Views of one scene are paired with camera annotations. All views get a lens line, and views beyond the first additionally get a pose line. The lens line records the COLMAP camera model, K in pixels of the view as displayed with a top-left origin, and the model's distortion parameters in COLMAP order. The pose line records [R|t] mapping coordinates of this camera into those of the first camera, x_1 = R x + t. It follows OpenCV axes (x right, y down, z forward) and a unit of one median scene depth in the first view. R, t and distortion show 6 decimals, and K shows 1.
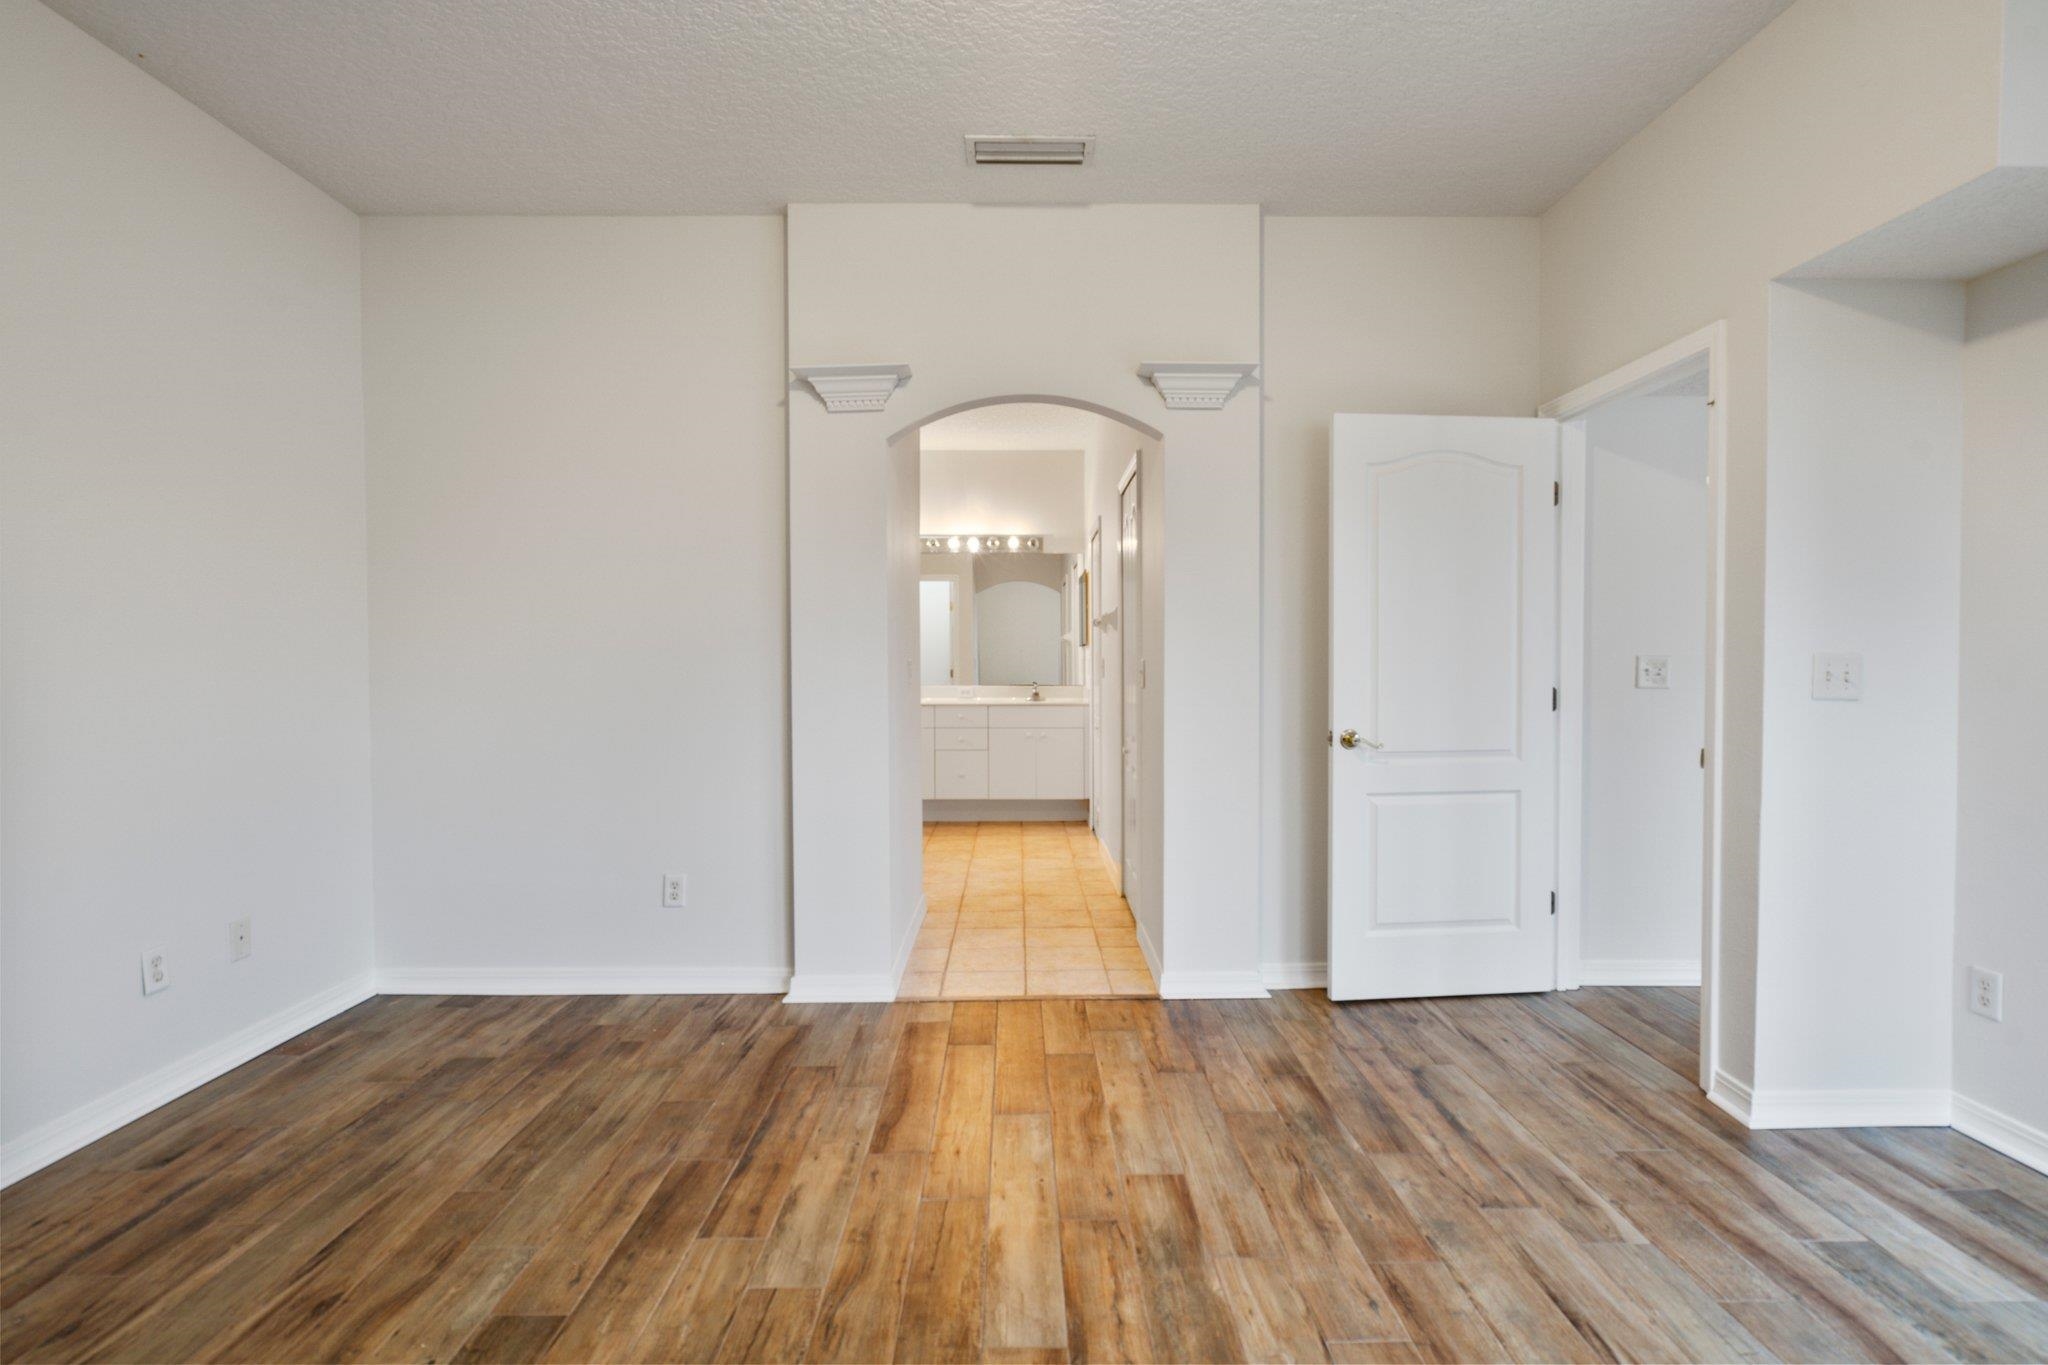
lens RADIAL K [[980.4, 0, 1031.2], [0, 980.4, 678.0], [0, 0, 1]] dist [0.002411, 0.000807]
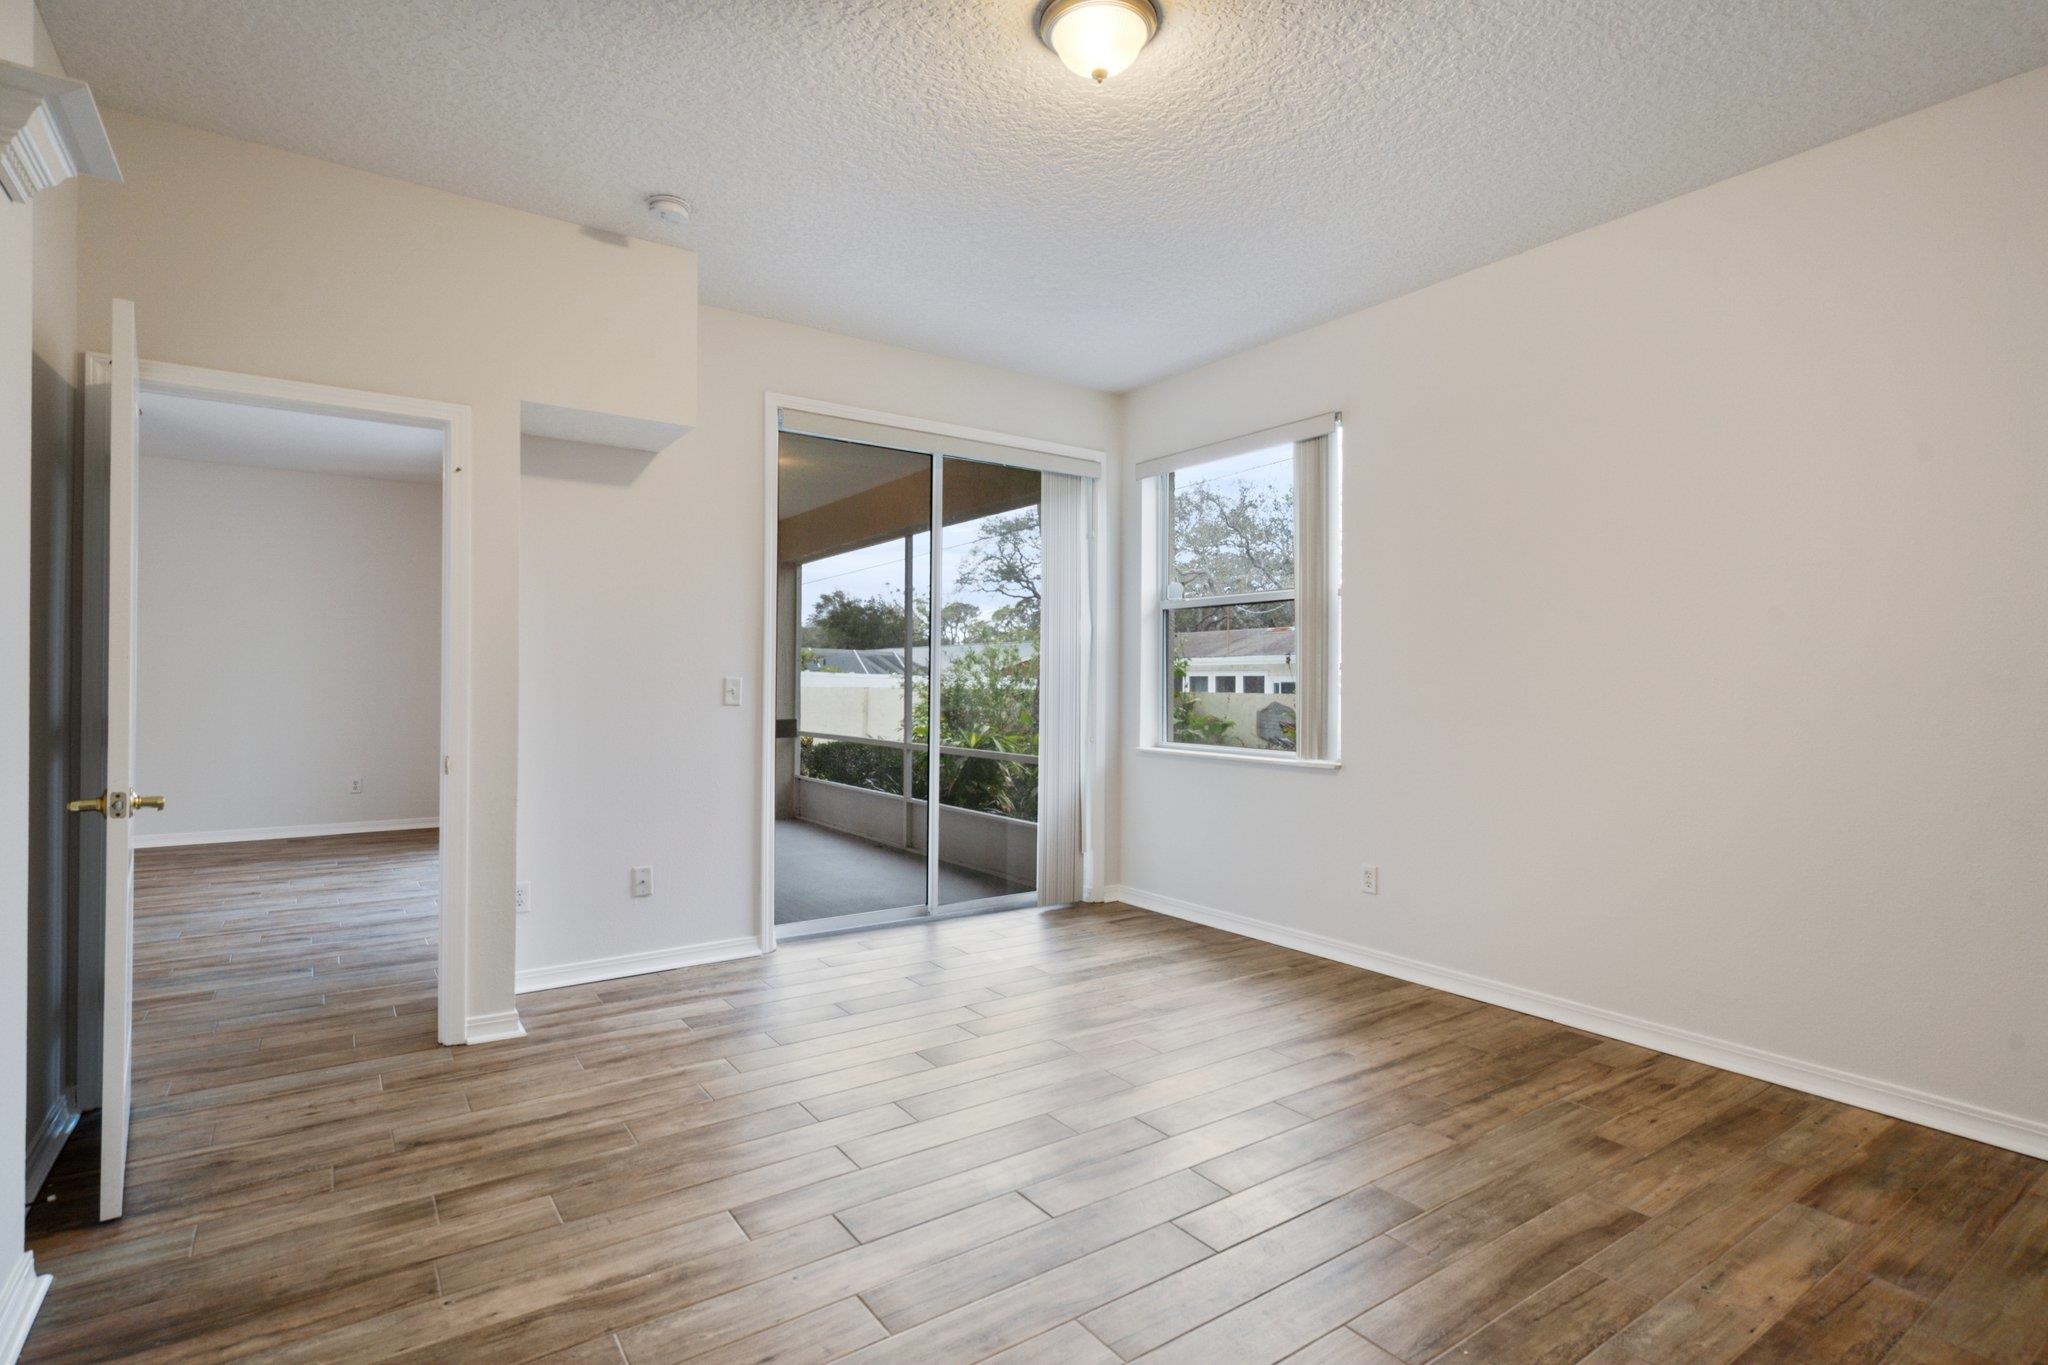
lens RADIAL K [[980.4, 0, 1028.1], [0, 980.4, 684.5], [0, 0, 1]] dist [0.002411, 0.000807]
pose [[-0.560906, 0.003777, 0.827871, -0.849061], [0.013252, 0.999902, 0.004417, -0.011676], [-0.827774, 0.013448, -0.560901, 1.353921]]
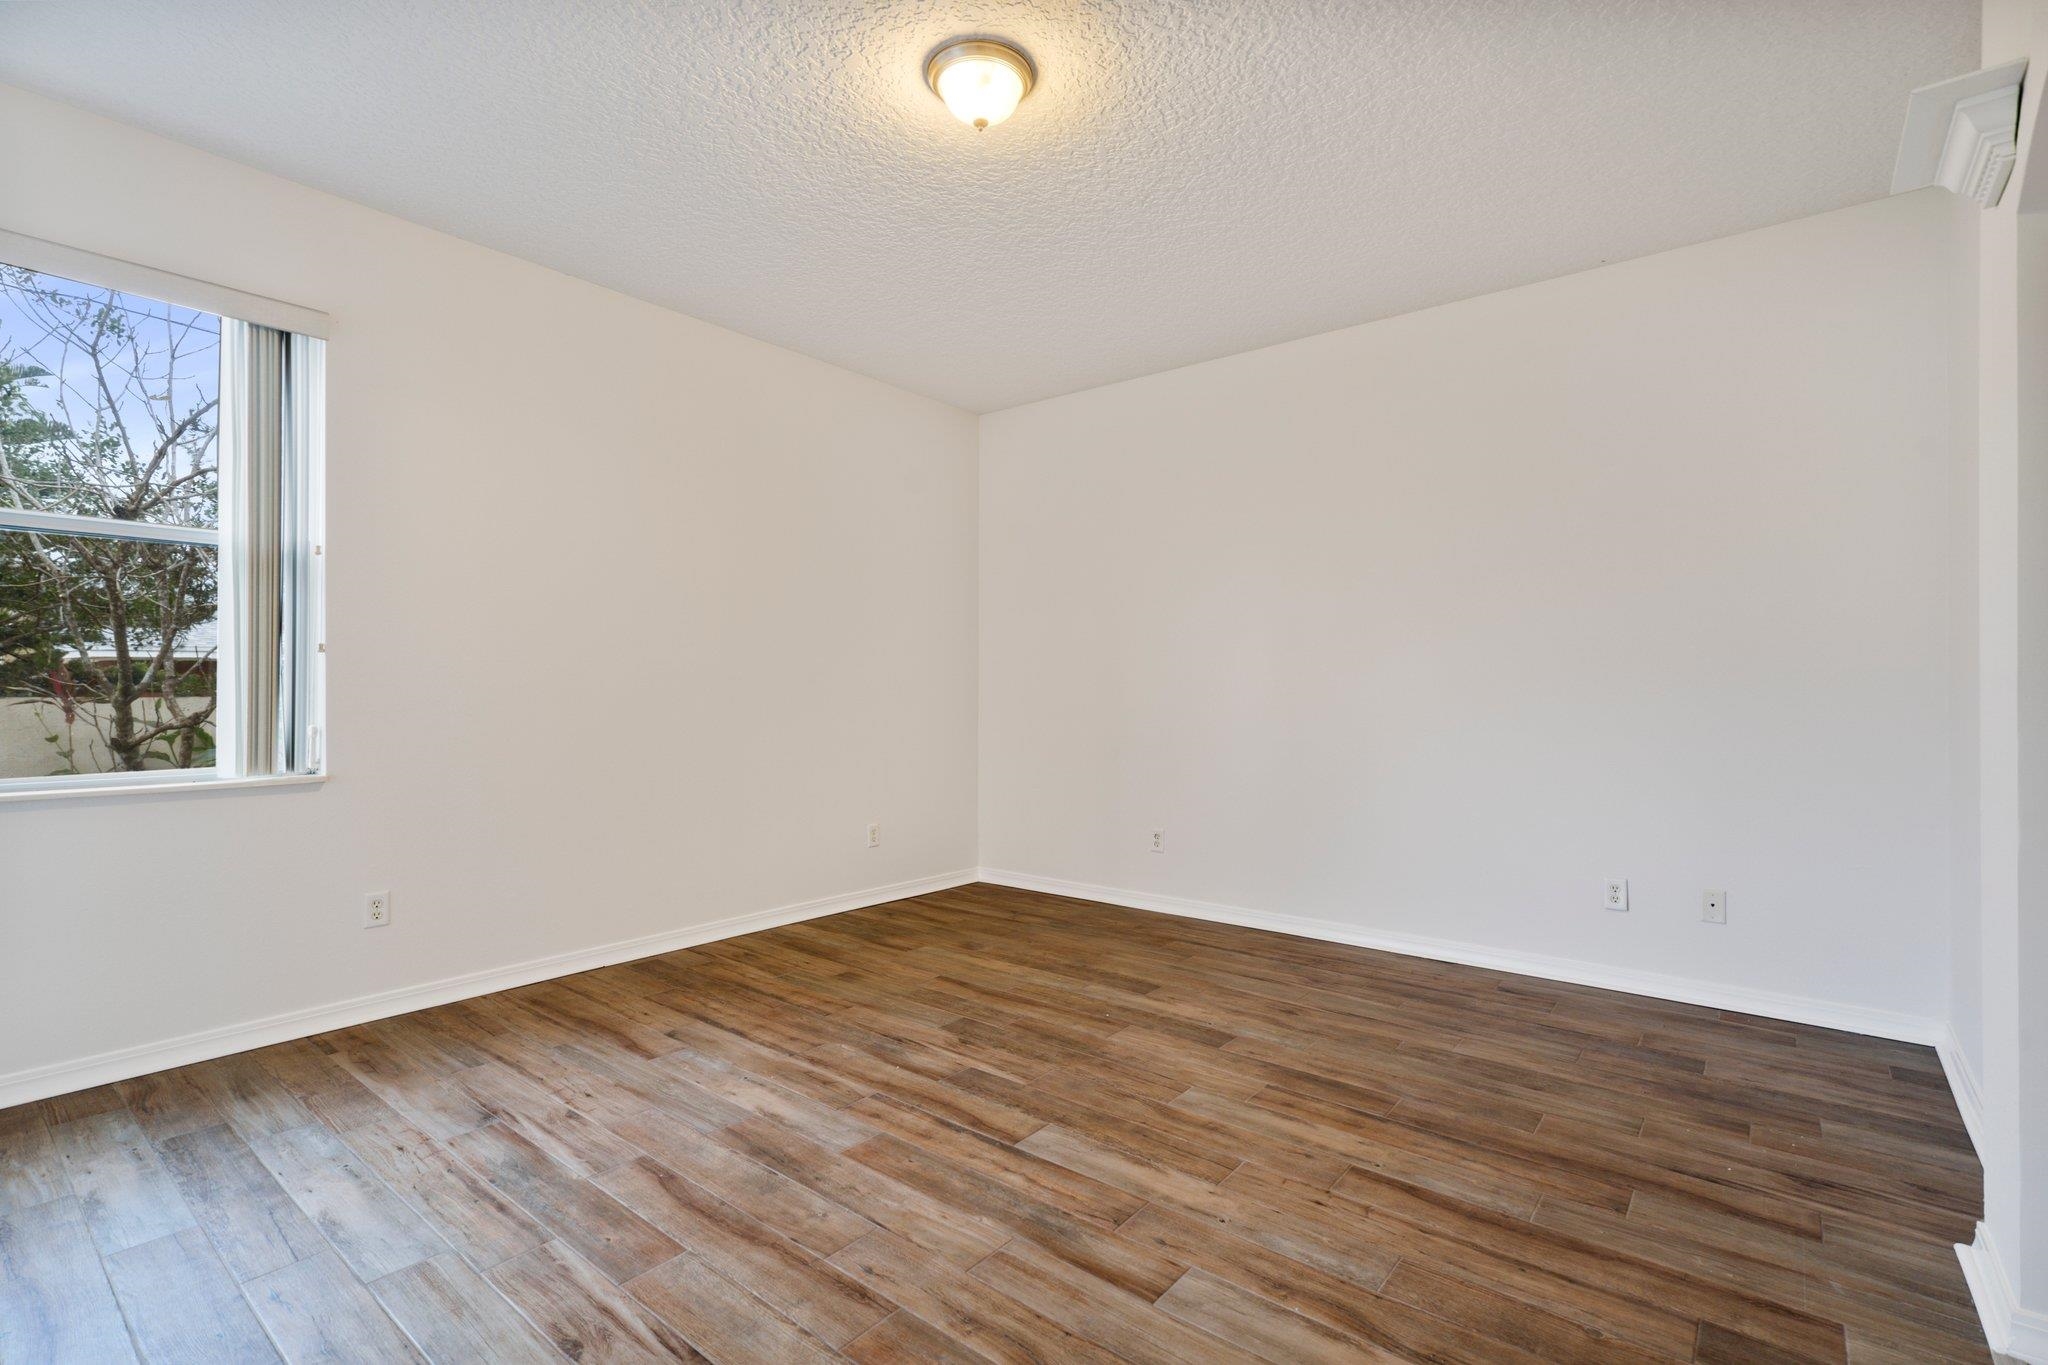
lens RADIAL K [[940.5, 0, 1003.2], [0, 940.5, 686.4], [0, 0, 1]] dist [-0.002355, 0.001367]
pose [[-0.650074, -0.002515, -0.759867, 0.850208], [-0.015289, 0.999835, 0.009770, 0.001241], [0.759717, 0.017969, -0.650005, 1.460336]]
